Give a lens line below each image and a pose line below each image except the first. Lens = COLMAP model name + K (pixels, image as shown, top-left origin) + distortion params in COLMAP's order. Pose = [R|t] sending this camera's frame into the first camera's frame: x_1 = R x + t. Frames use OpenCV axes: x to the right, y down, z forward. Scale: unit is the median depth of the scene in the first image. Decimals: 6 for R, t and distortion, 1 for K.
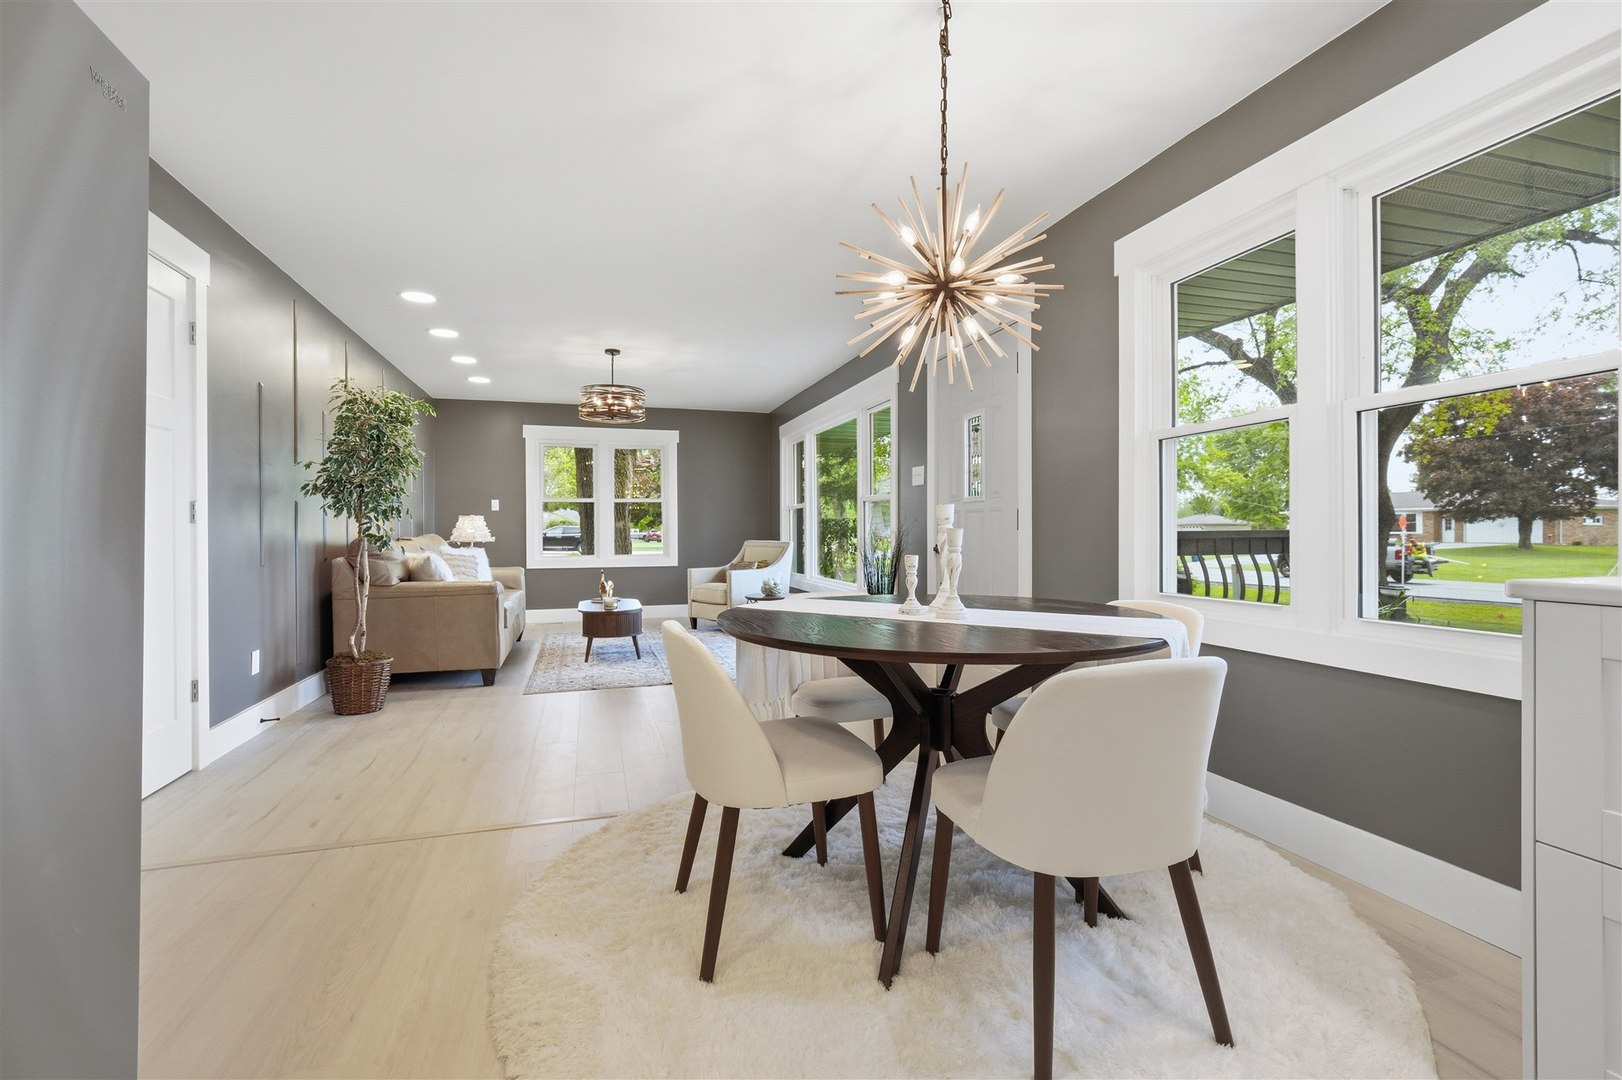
lens RADIAL K [[721.7, 0, 810.3], [0, 721.7, 531.5], [0, 0, 1]] dist [-0.001160, 0.000096]
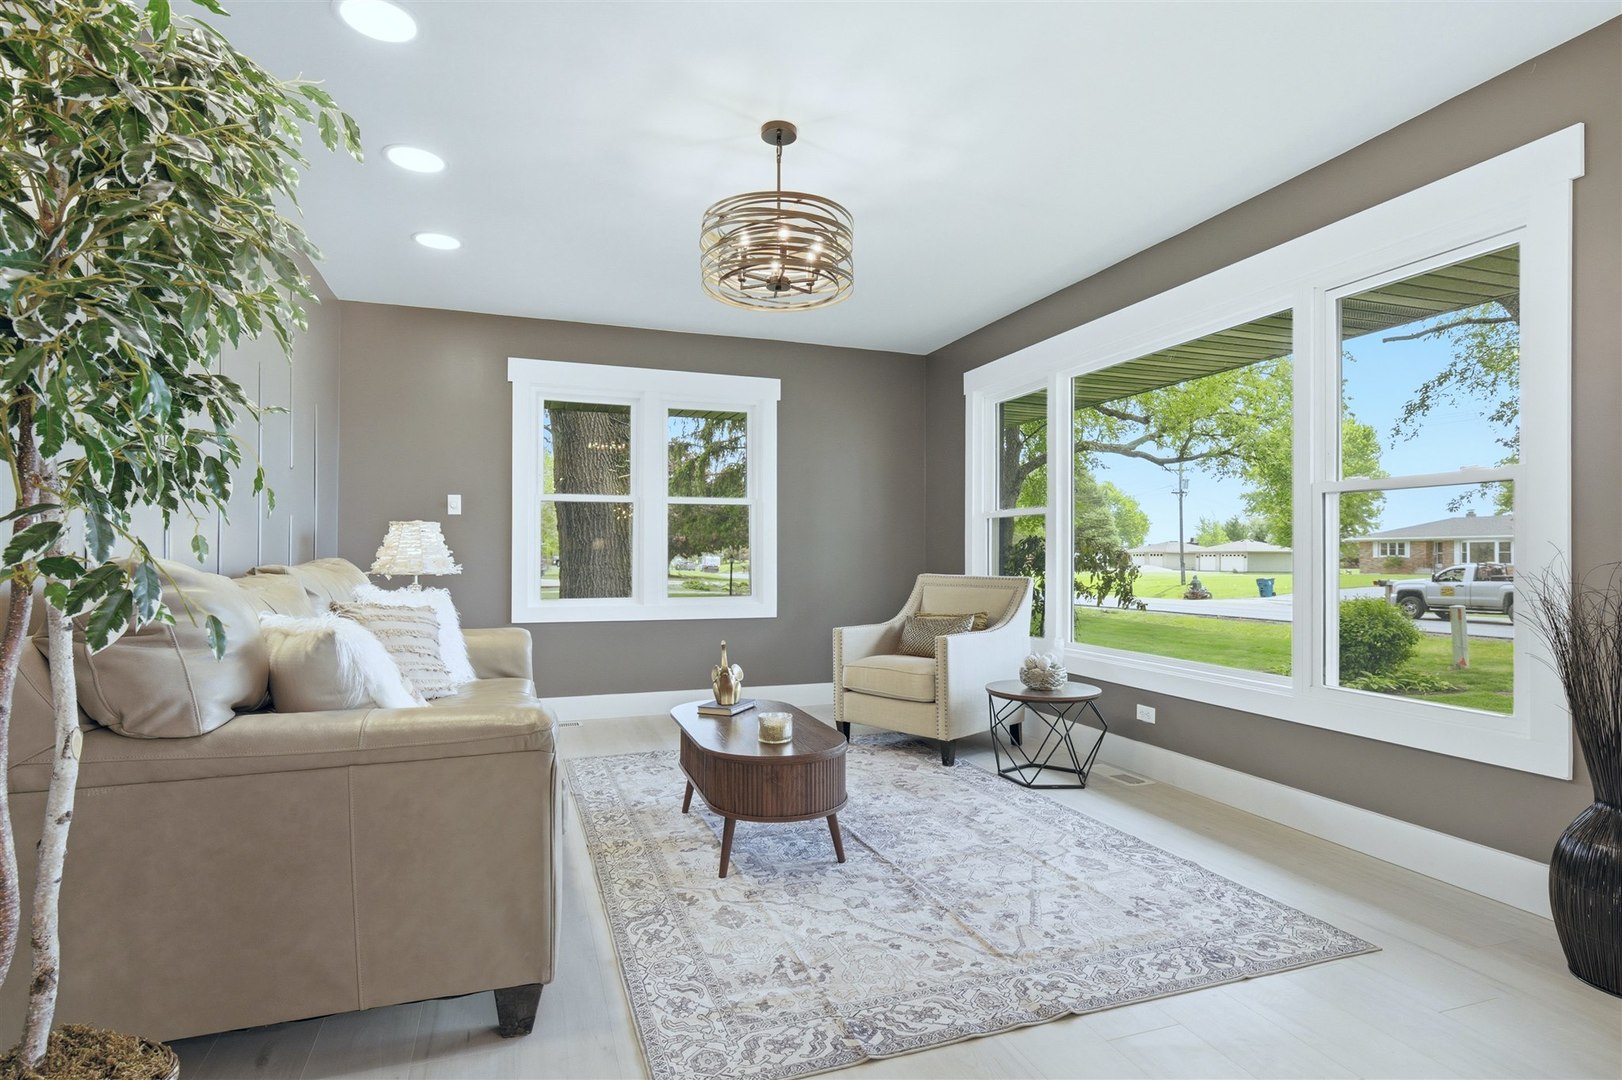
lens RADIAL K [[820.8, 0, 809.1], [0, 820.8, 549.1], [0, 0, 1]] dist [0.017737, -0.010604]
pose [[0.998833, 0.008969, 0.047453, -0.251743], [-0.008464, 0.999905, -0.010838, 0.000676], [-0.047546, 0.010424, 0.998815, 0.469160]]
